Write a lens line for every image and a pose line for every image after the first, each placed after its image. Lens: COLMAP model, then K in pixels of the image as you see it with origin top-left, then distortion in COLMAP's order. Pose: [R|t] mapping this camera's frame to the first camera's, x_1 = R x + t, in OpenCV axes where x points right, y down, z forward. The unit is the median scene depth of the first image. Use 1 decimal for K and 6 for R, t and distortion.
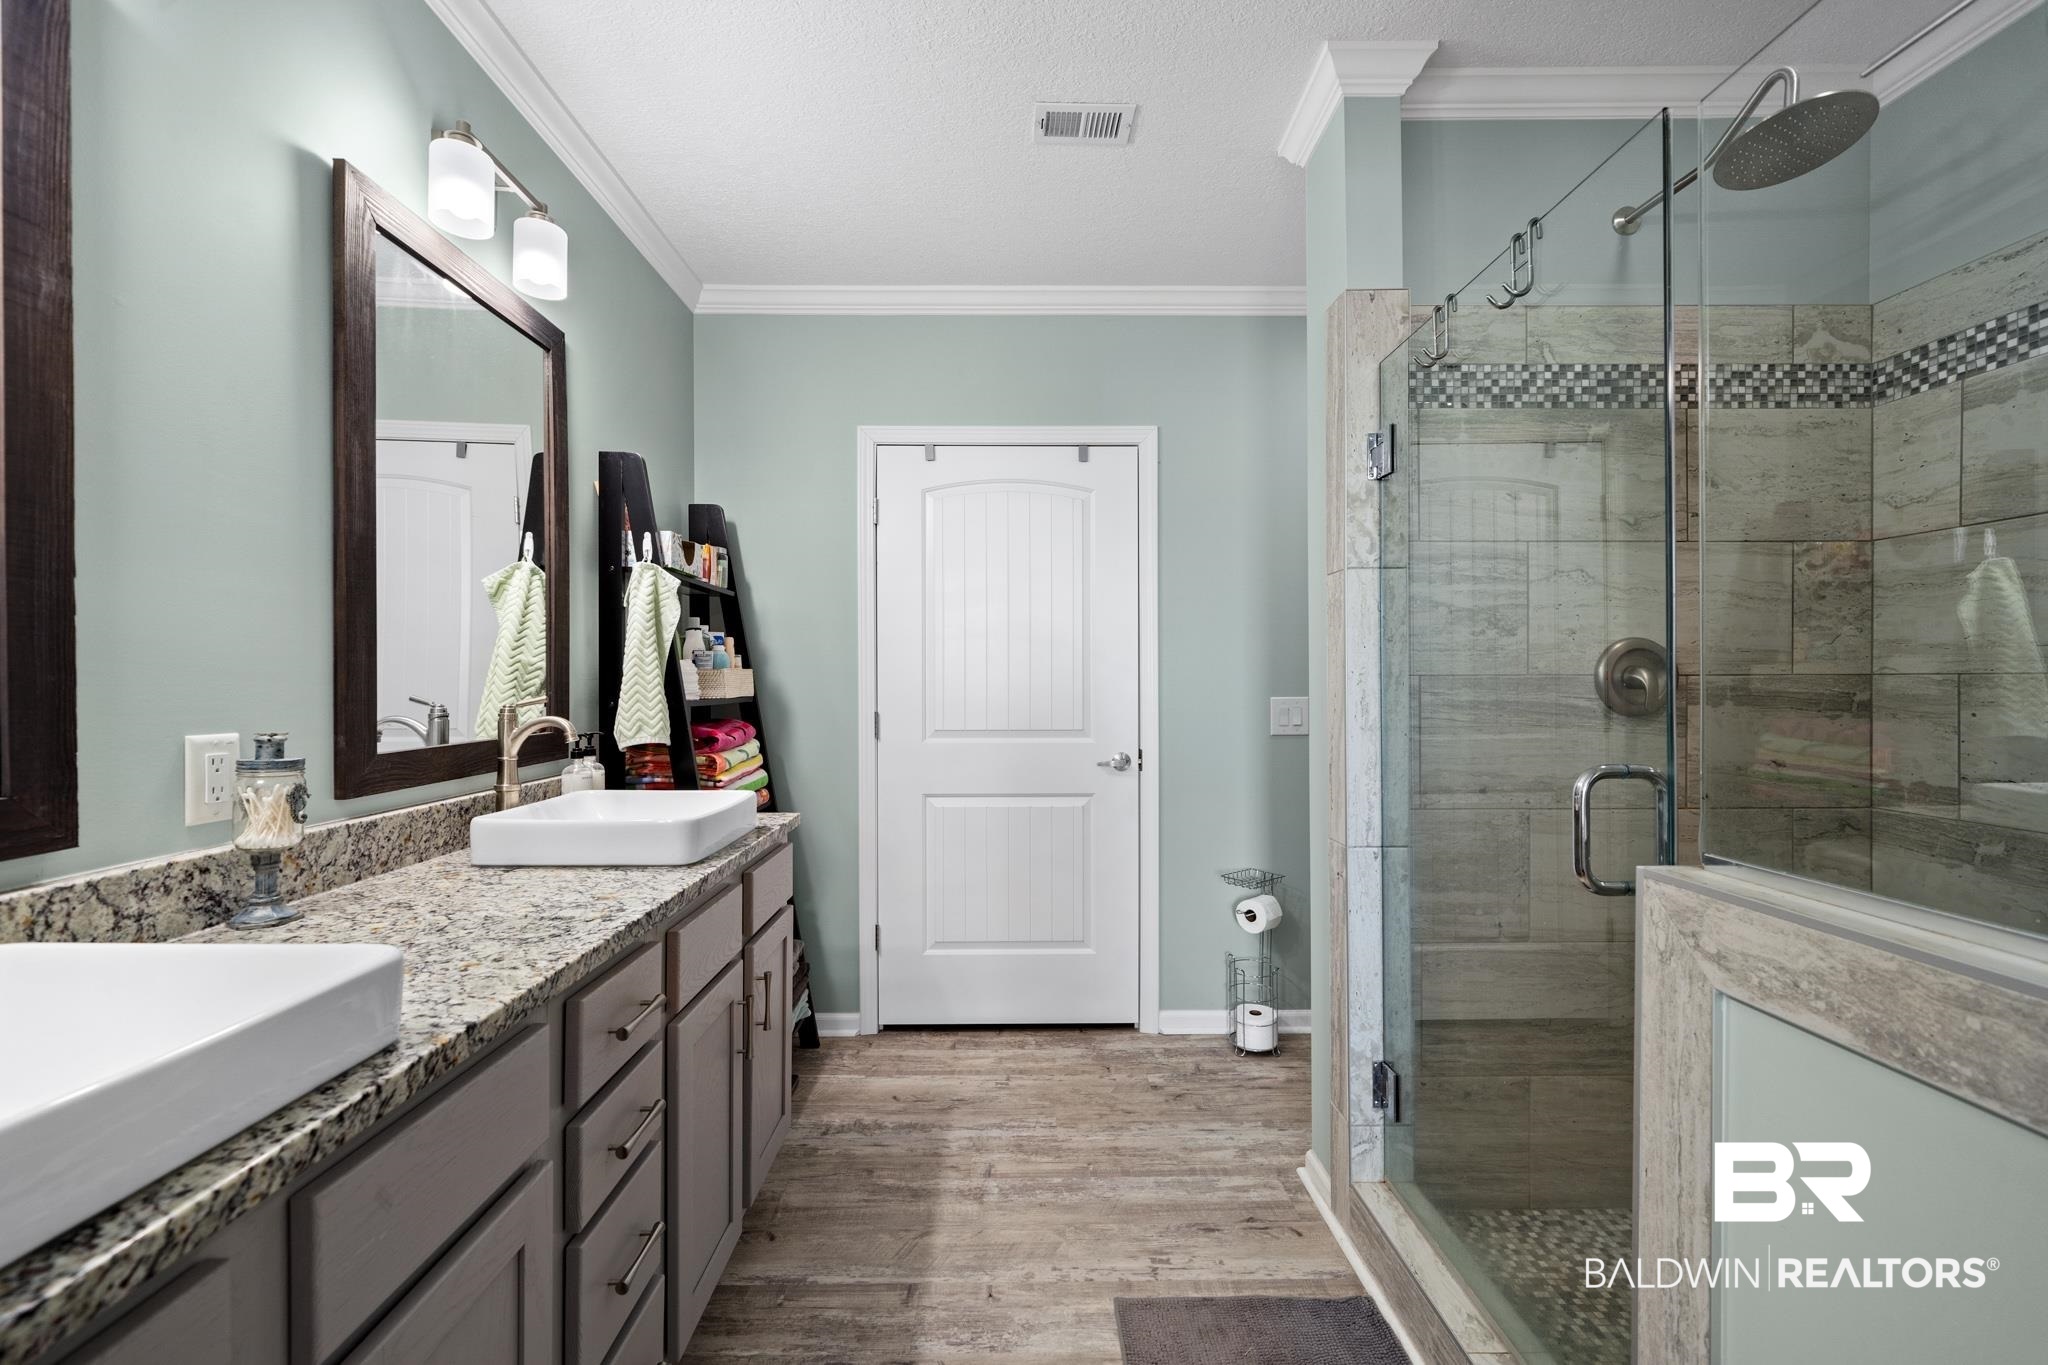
lens RADIAL K [[816.2, 0, 1016.4], [0, 816.2, 683.9], [0, 0, 1]] dist [-0.001833, 0.000206]
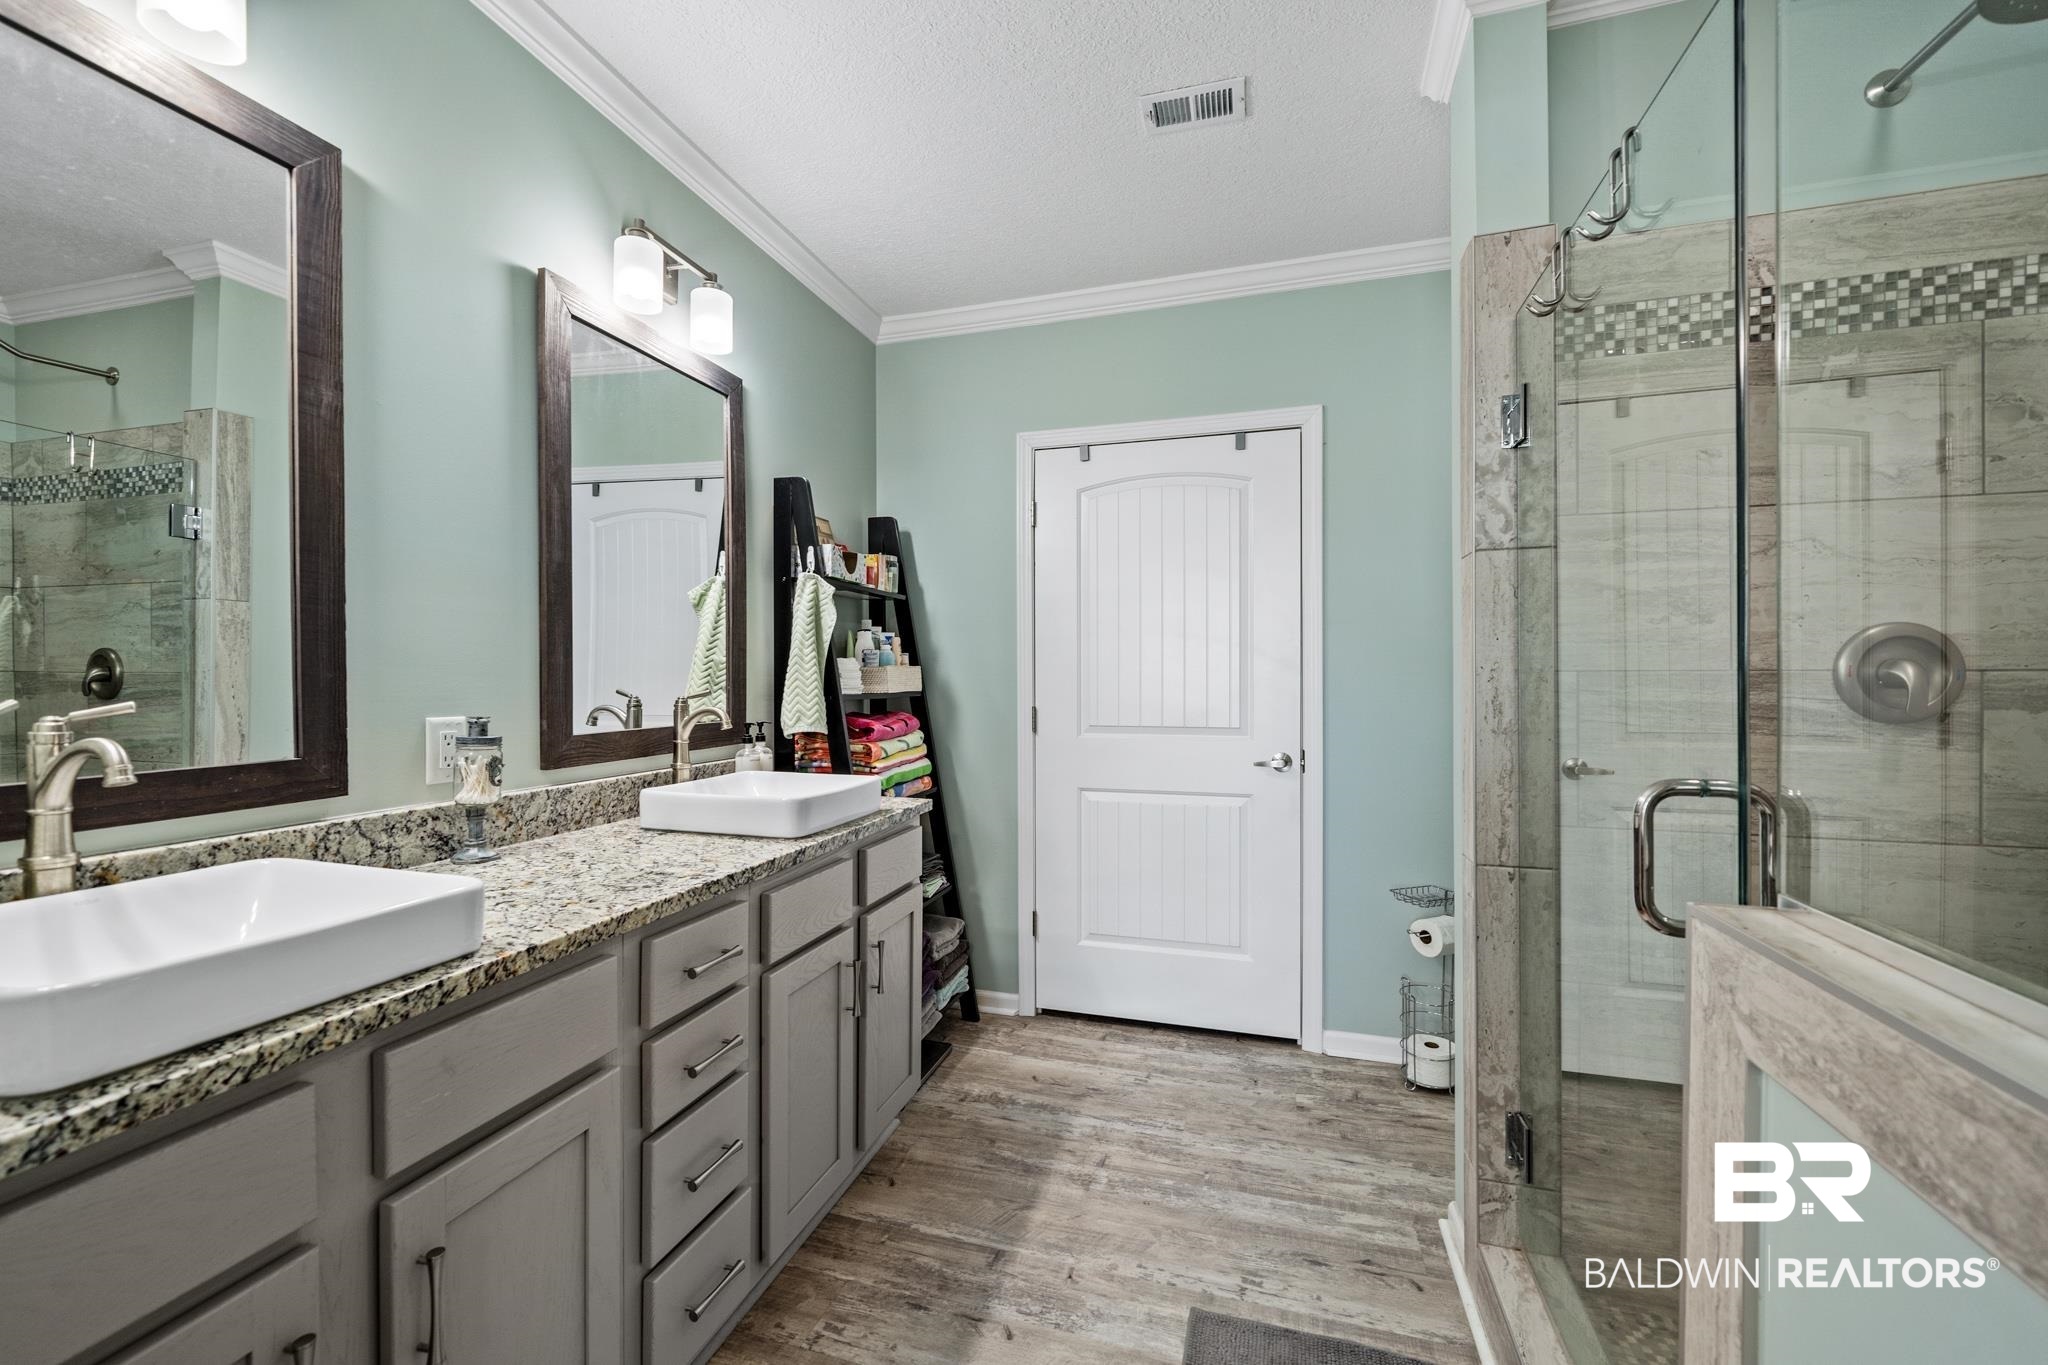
lens RADIAL K [[816.2, 0, 1018.9], [0, 816.2, 681.8], [0, 0, 1]] dist [-0.001833, 0.000206]
pose [[0.953429, 0.002281, -0.301608, 0.210347], [-0.001535, 0.999995, 0.002708, -0.000837], [0.301612, -0.002119, 0.953428, 0.004653]]
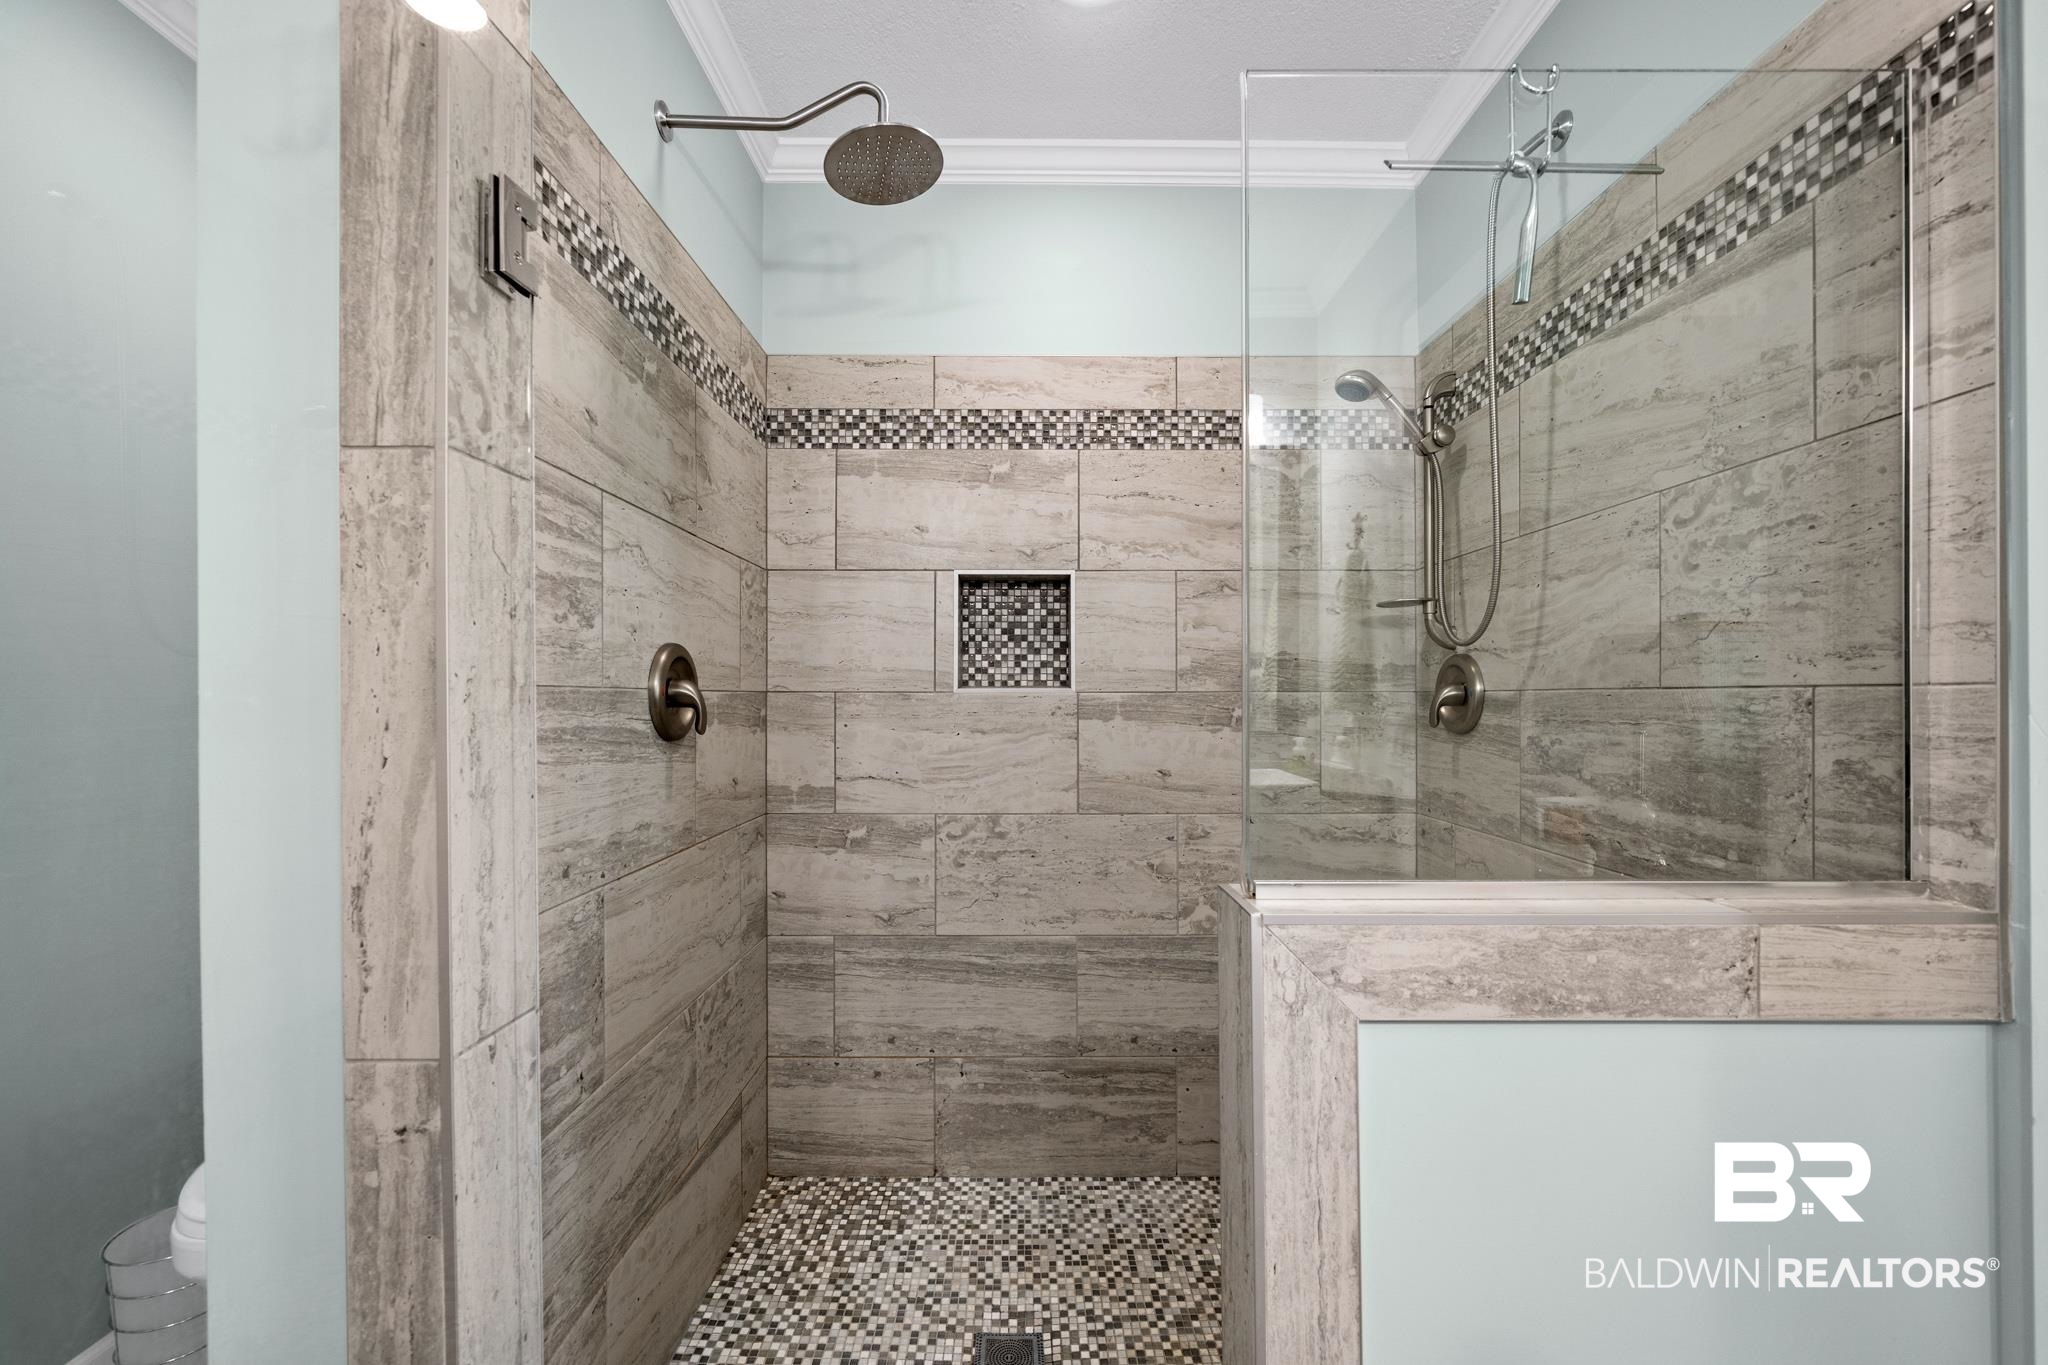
lens RADIAL K [[816.2, 0, 1018.3], [0, 816.2, 699.7], [0, 0, 1]] dist [-0.001833, 0.000206]
pose [[0.007248, 0.000316, 0.999974, -0.048400], [0.003766, 0.999993, -0.000343, 0.000302], [-0.999967, 0.003769, 0.007247, 0.713918]]
